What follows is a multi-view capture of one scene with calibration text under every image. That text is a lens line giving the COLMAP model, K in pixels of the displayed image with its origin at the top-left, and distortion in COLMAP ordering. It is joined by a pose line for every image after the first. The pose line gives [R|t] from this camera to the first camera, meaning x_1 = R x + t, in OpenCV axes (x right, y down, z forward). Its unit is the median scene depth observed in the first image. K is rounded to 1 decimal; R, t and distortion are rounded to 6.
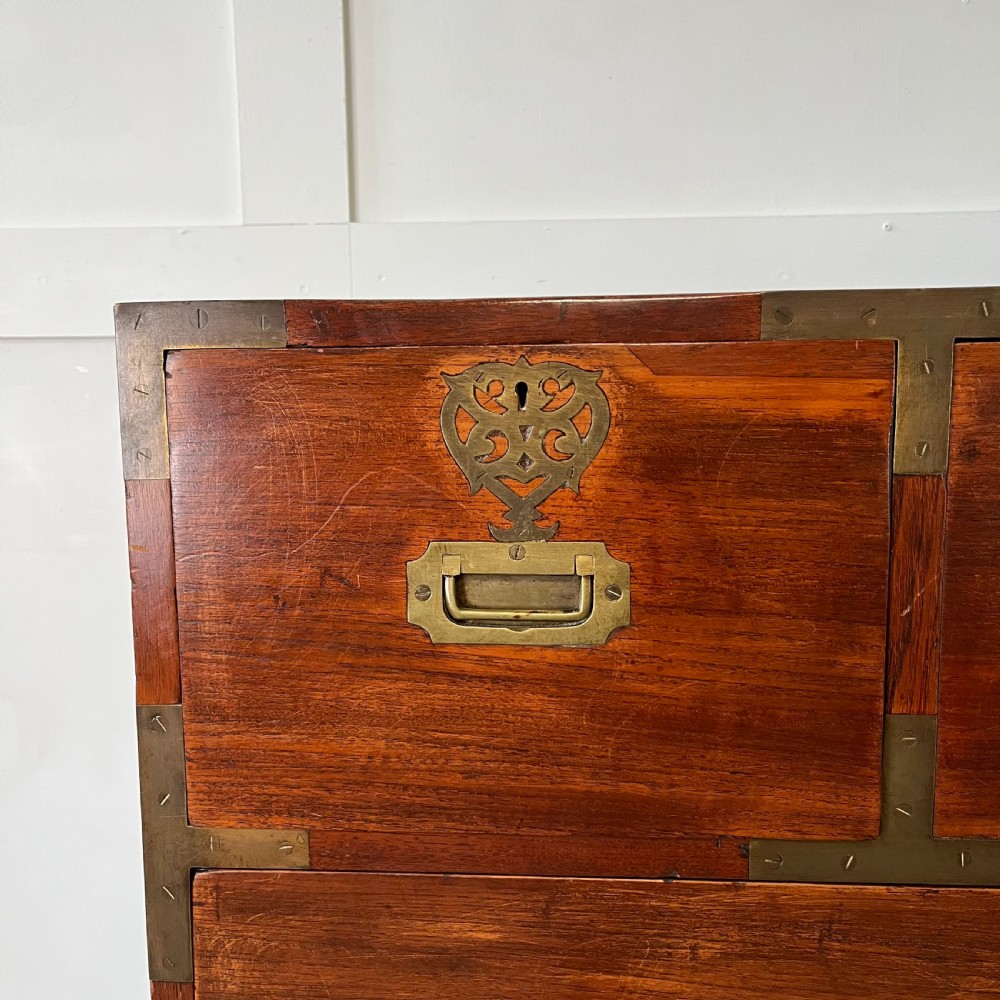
lens RADIAL K [[1005.7, 0, 497.7], [0, 1005.7, 499.0], [0, 0, 1]] dist [0.013670, 0.000000]
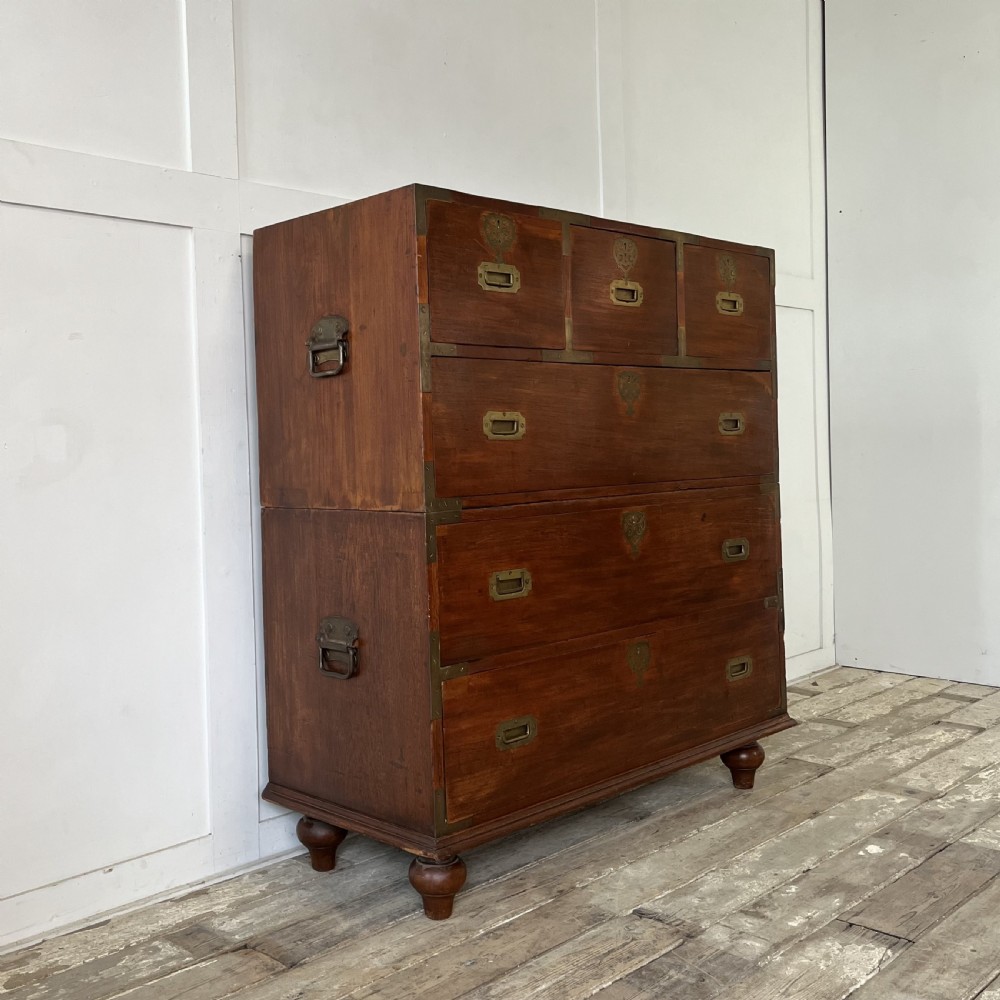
lens RADIAL K [[1122.1, 0, 442.8], [0, 1122.1, 460.9], [0, 0, 1]] dist [0.005094, 0.000000]
pose [[0.683417, -0.017362, 0.729822, -3.126514], [0.112342, 0.990310, -0.081640, 1.069148], [-0.721333, 0.137784, 0.678745, -1.545815]]
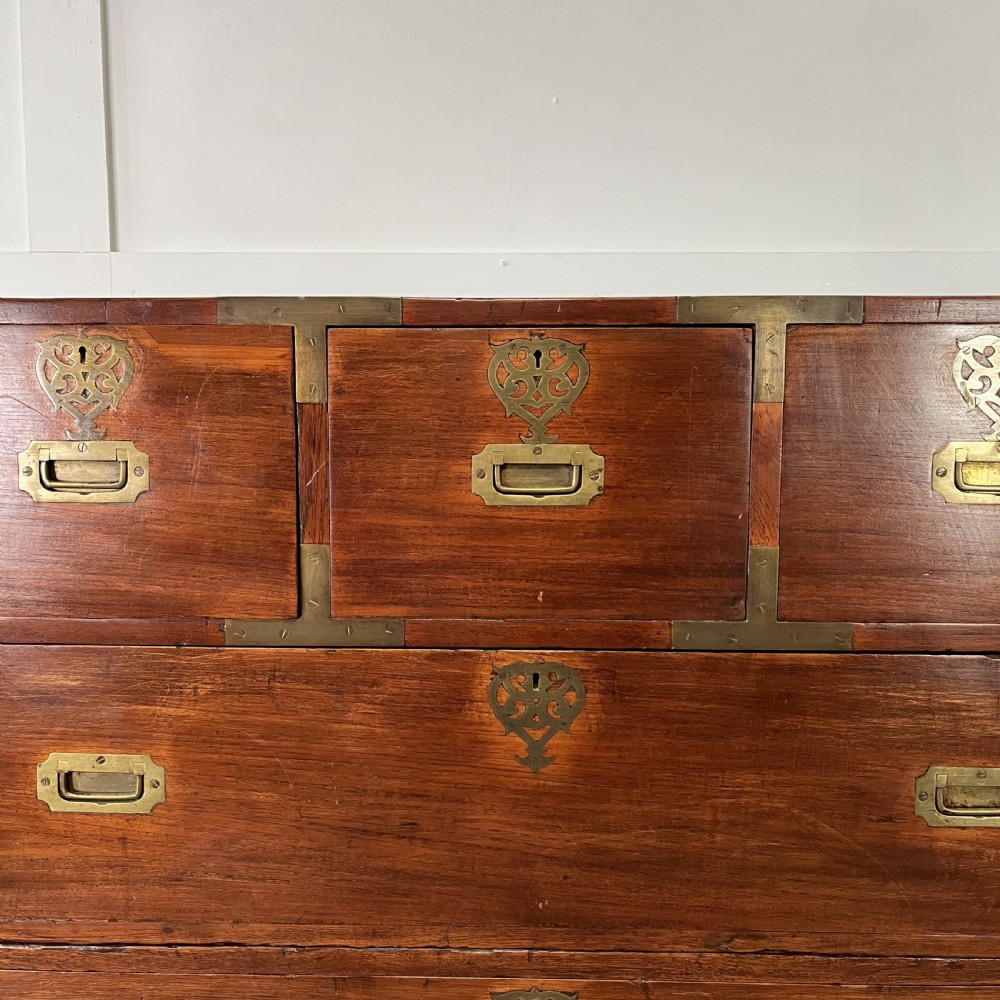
lens RADIAL K [[1005.7, 0, 483.7], [0, 1005.7, 495.1], [0, 0, 1]] dist [0.013670, 0.000000]
pose [[0.999305, 0.009487, 0.036054, 0.631387], [-0.008325, 0.999445, -0.032244, 0.181994], [-0.036340, 0.031921, 0.998830, -0.719420]]
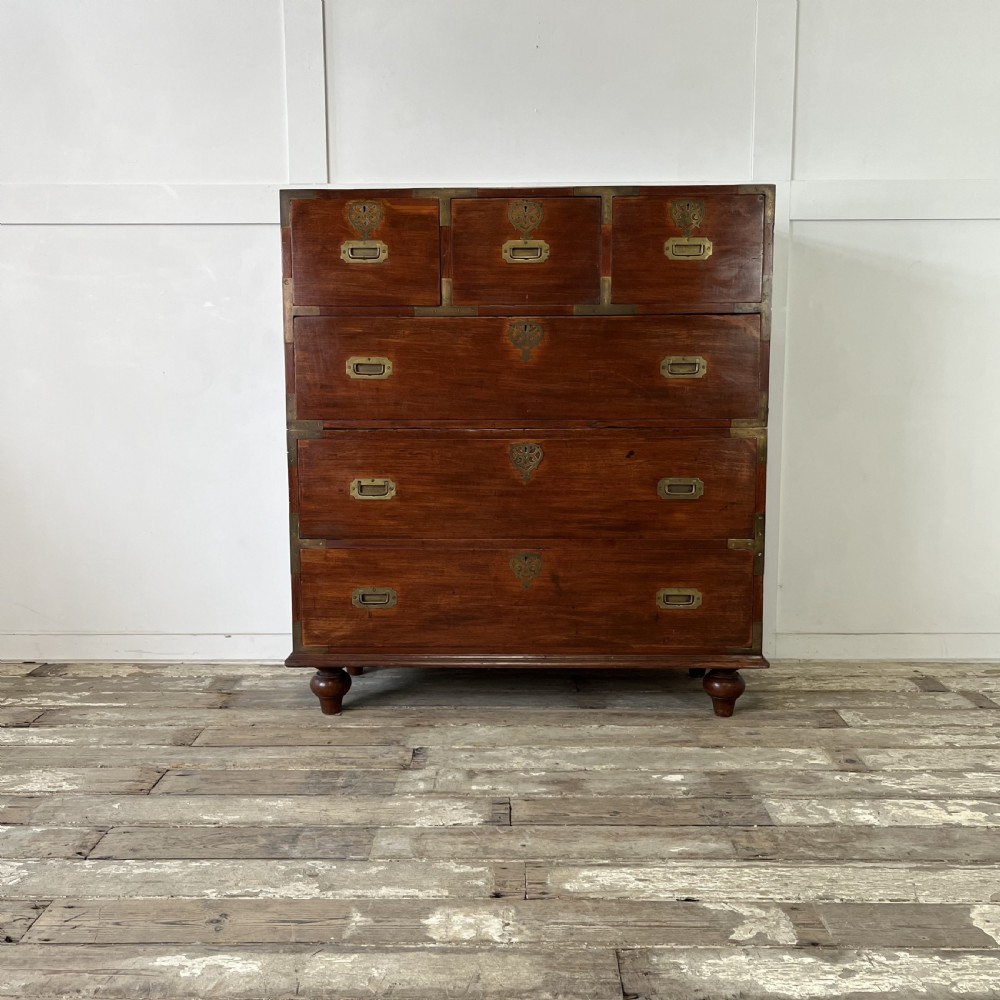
lens RADIAL K [[1005.7, 0, 502.5], [0, 1005.7, 522.8], [0, 0, 1]] dist [0.013670, 0.000000]
pose [[0.999475, 0.003666, 0.032206, 0.523651], [-0.004207, 0.999851, 0.016756, 1.291202], [-0.032140, -0.016882, 0.999341, -3.801709]]
